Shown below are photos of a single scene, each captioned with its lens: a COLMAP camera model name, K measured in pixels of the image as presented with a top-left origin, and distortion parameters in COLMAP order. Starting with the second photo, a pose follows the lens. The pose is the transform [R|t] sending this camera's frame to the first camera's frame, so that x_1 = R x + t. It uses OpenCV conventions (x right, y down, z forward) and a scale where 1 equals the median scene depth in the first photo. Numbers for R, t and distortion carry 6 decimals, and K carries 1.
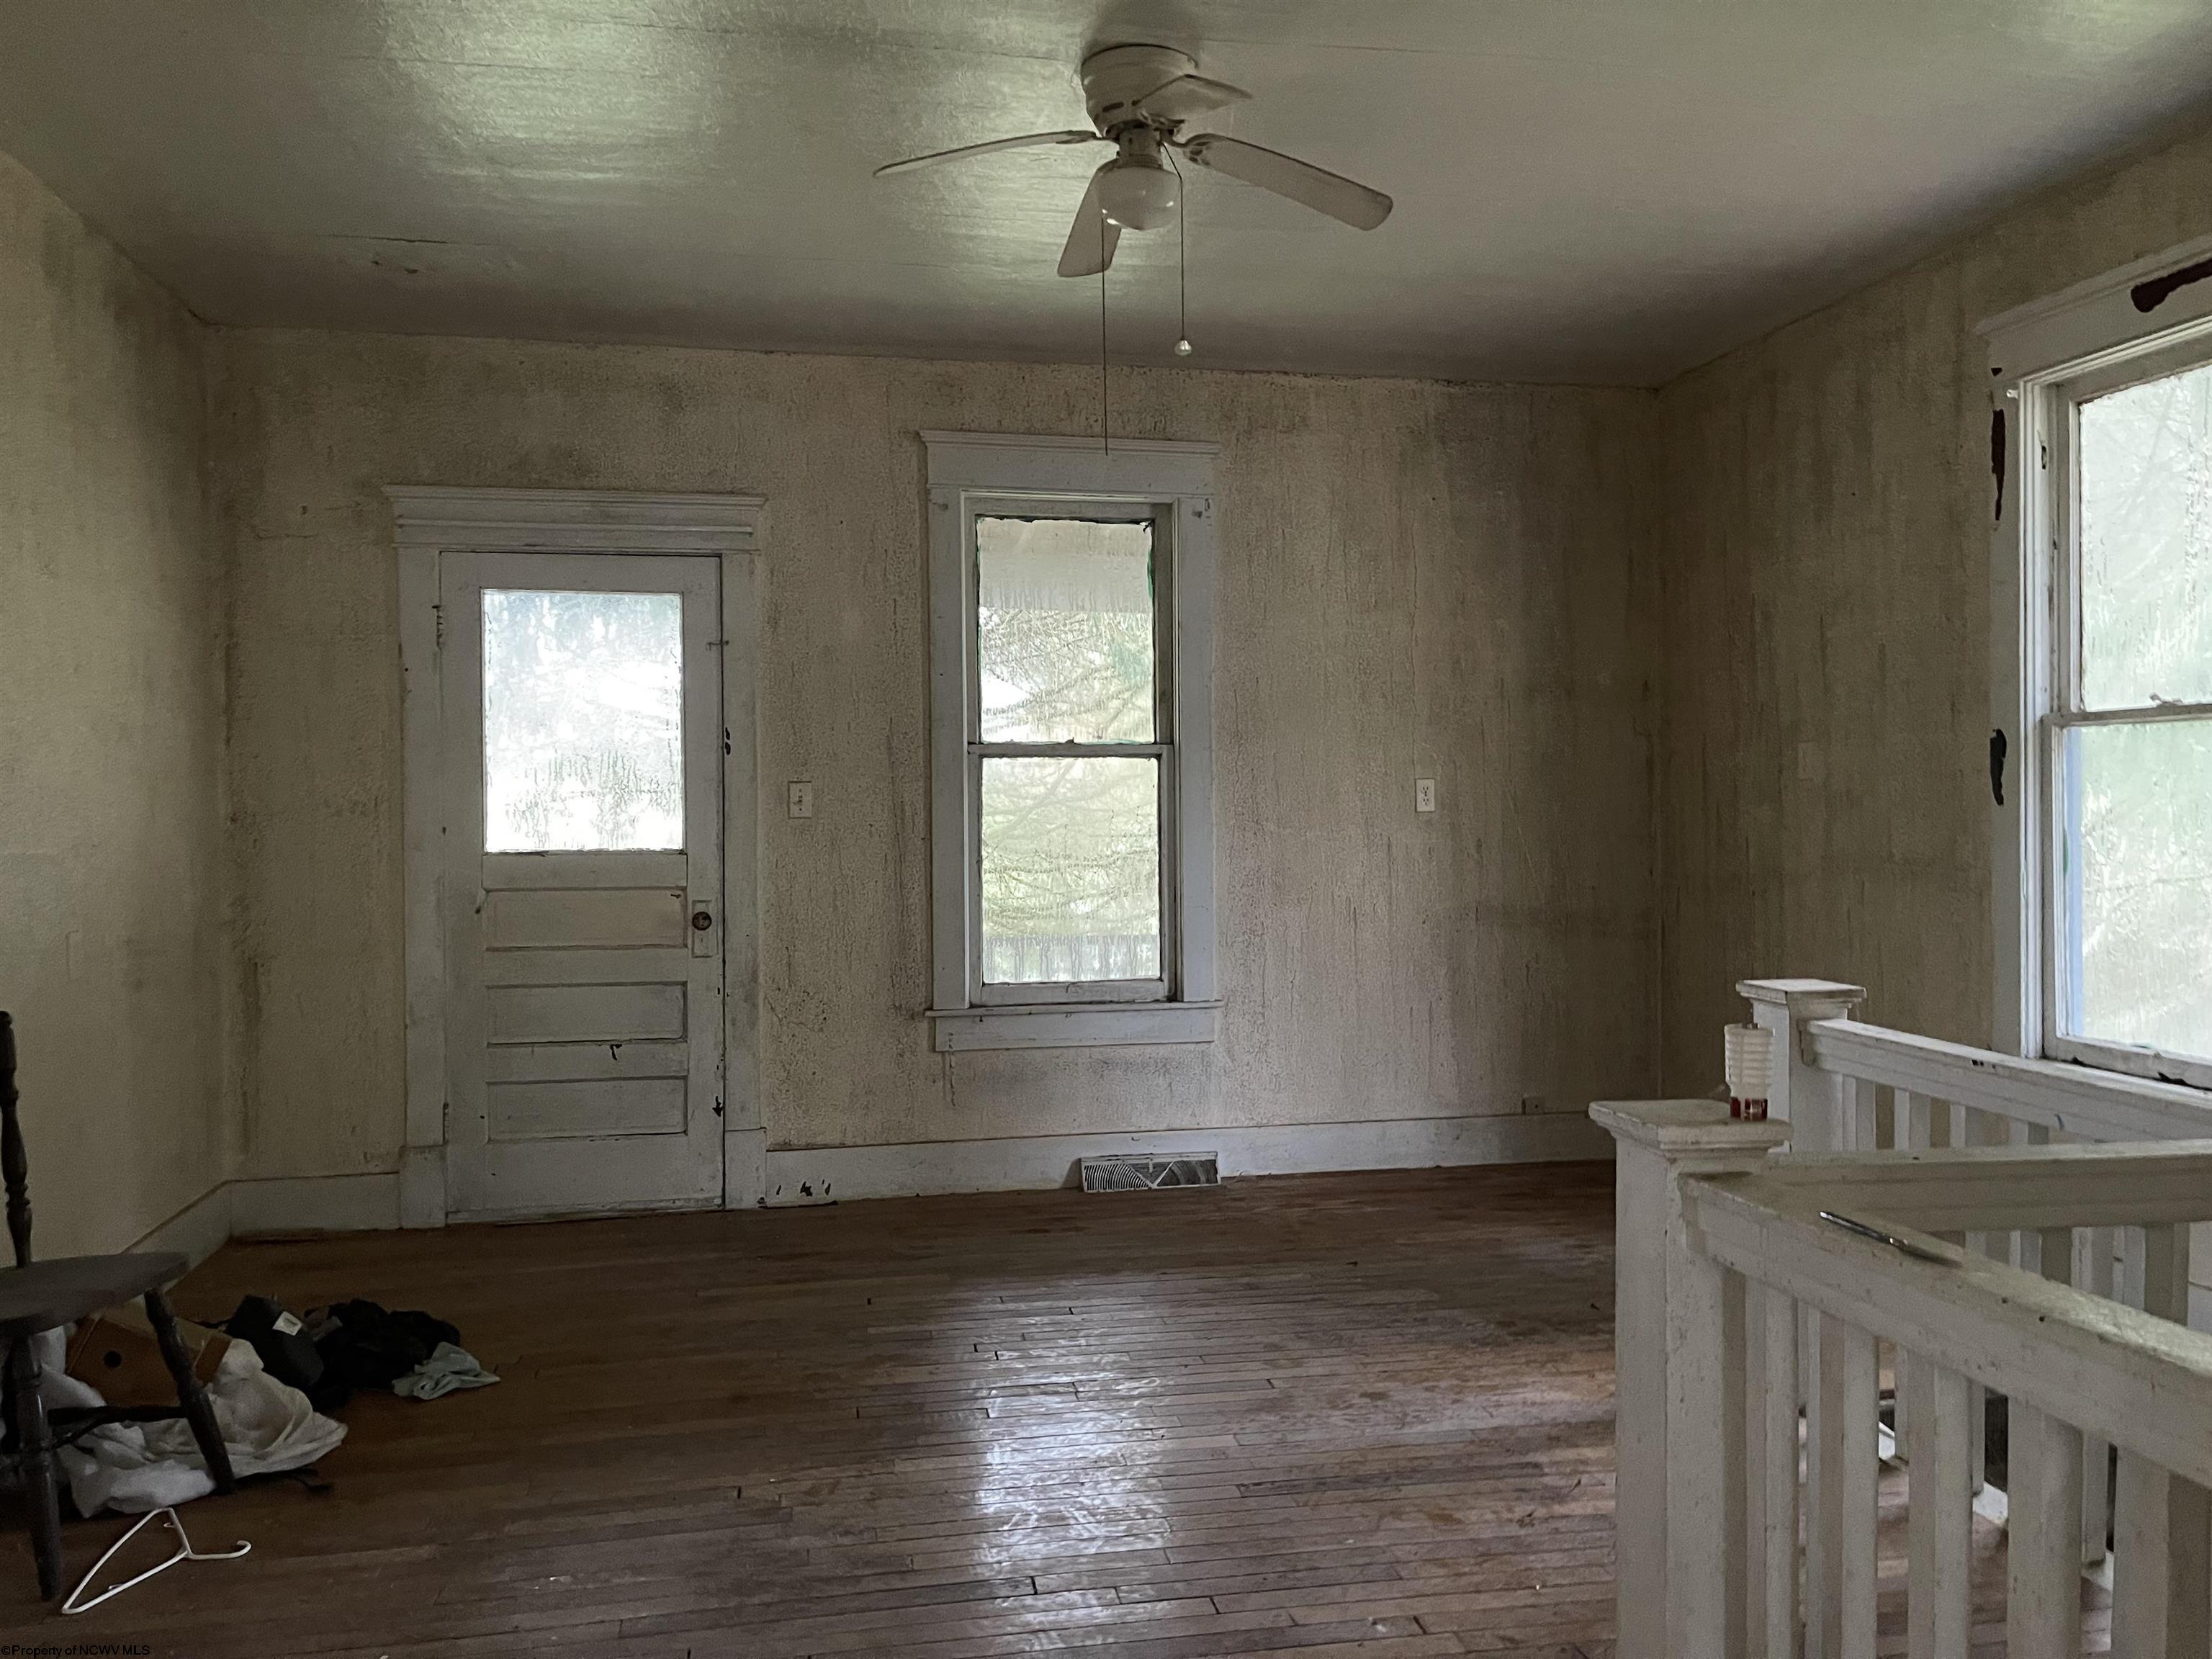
lens RADIAL K [[1611.2, 0, 1106.0], [0, 1611.2, 829.5], [0, 0, 1]] dist [0.074670, -0.088617]
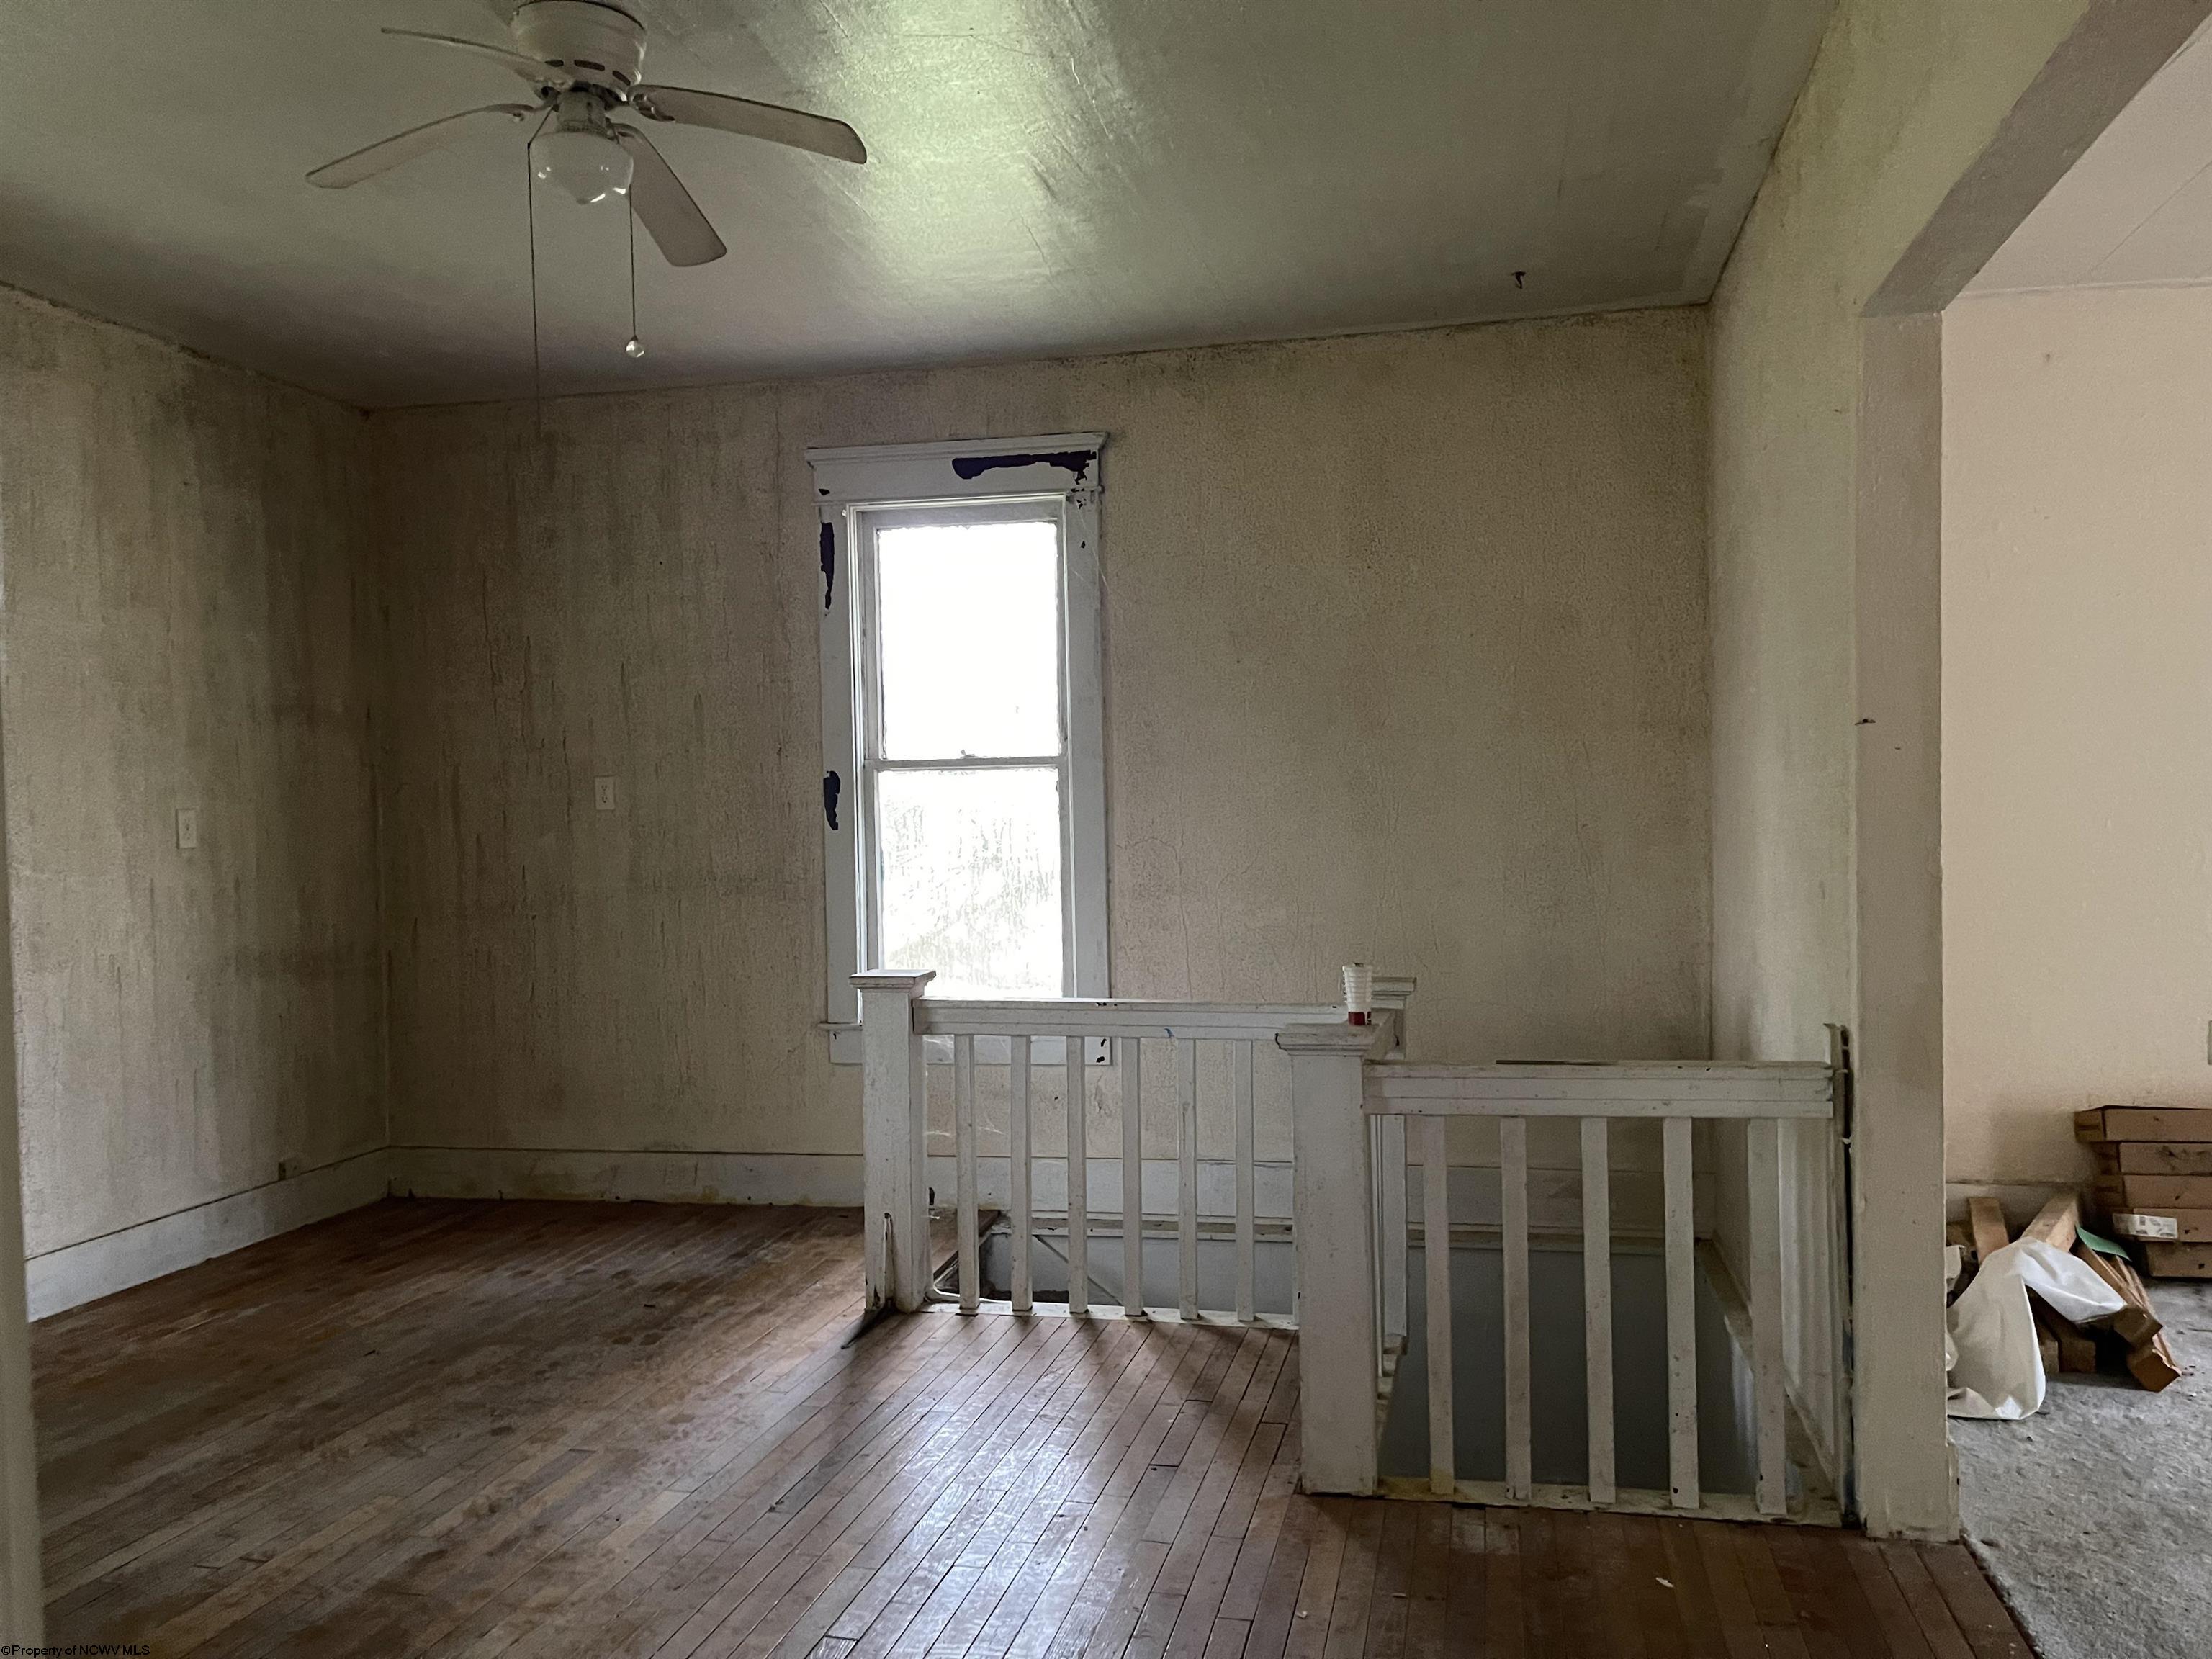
lens RADIAL K [[1634.1, 0, 1109.0], [0, 1634.1, 850.0], [0, 0, 1]] dist [0.002858, -0.003943]
pose [[0.408112, -0.020127, 0.912710, -0.446736], [0.030128, 0.999509, 0.008570, -0.003290], [-0.912435, 0.024001, 0.408518, 0.232940]]
